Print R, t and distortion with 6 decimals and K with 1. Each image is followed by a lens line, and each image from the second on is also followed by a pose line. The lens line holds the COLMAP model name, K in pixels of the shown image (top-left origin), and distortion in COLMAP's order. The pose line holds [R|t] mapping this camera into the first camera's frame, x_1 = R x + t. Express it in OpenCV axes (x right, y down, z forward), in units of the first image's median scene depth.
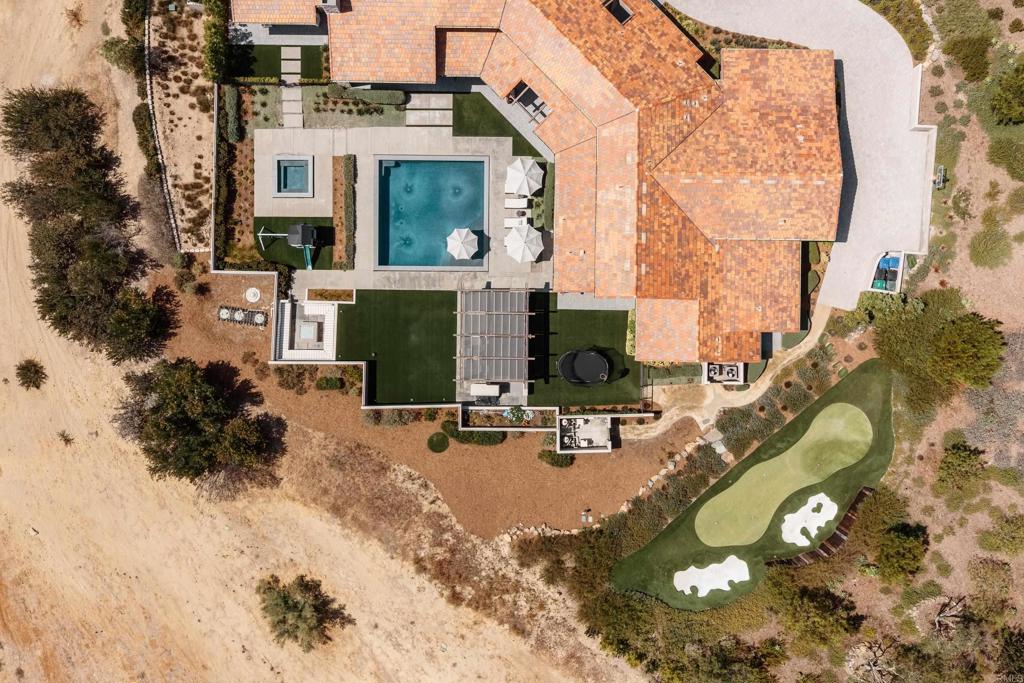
lens RADIAL K [[842.8, 0, 516.0], [0, 842.8, 354.7], [0, 0, 1]] dist [0.013423, -0.016825]
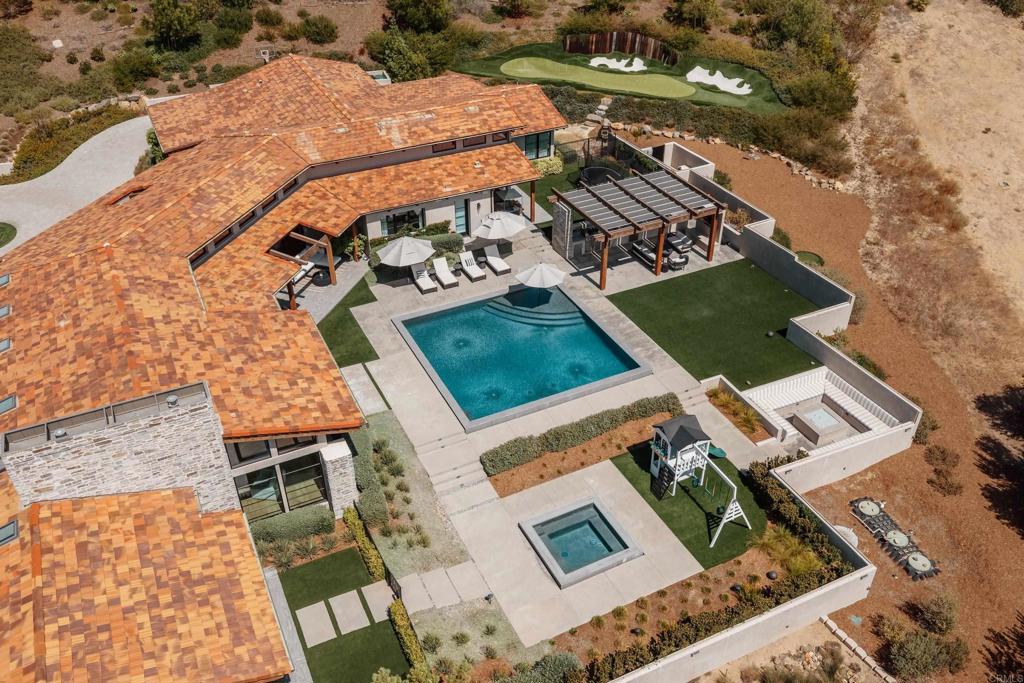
lens RADIAL K [[842.8, 0, 516.0], [0, 842.8, 354.7], [0, 0, 1]] dist [0.013423, -0.016825]
pose [[-0.450578, -0.516945, 0.727838, -0.532844], [0.892706, -0.267757, 0.362468, -0.383530], [0.007508, 0.813065, 0.582125, 0.666175]]
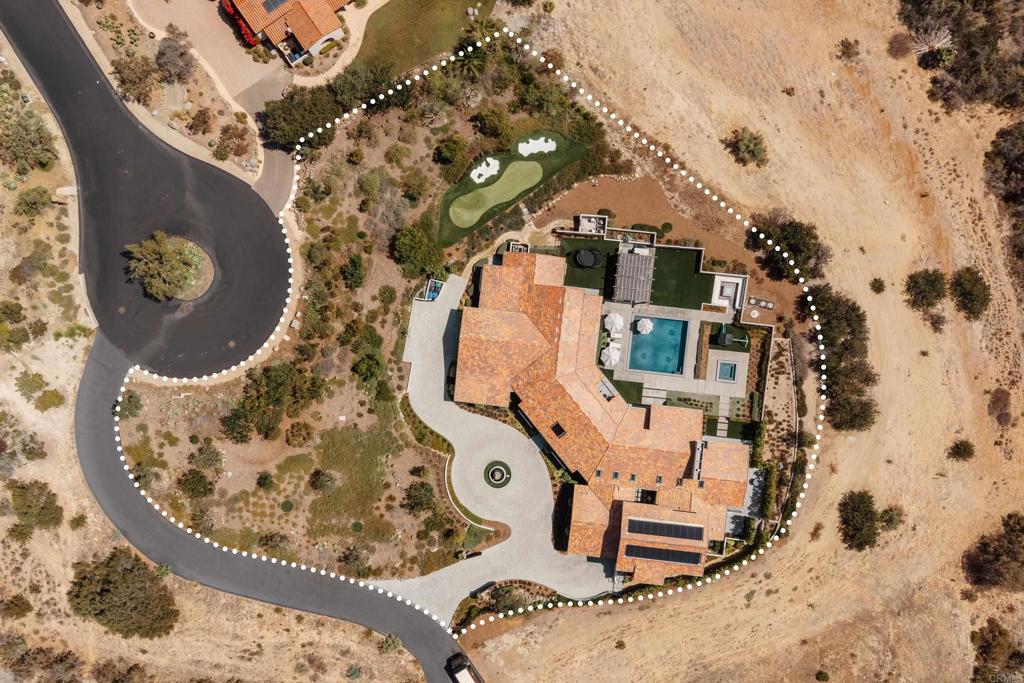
lens RADIAL K [[842.8, 0, 516.0], [0, 842.8, 354.7], [0, 0, 1]] dist [0.013423, -0.016825]
pose [[-0.994741, -0.100084, 0.021760, 0.184028], [0.099890, -0.994950, -0.009827, -0.204670], [0.022633, -0.007602, 0.999715, -0.964642]]
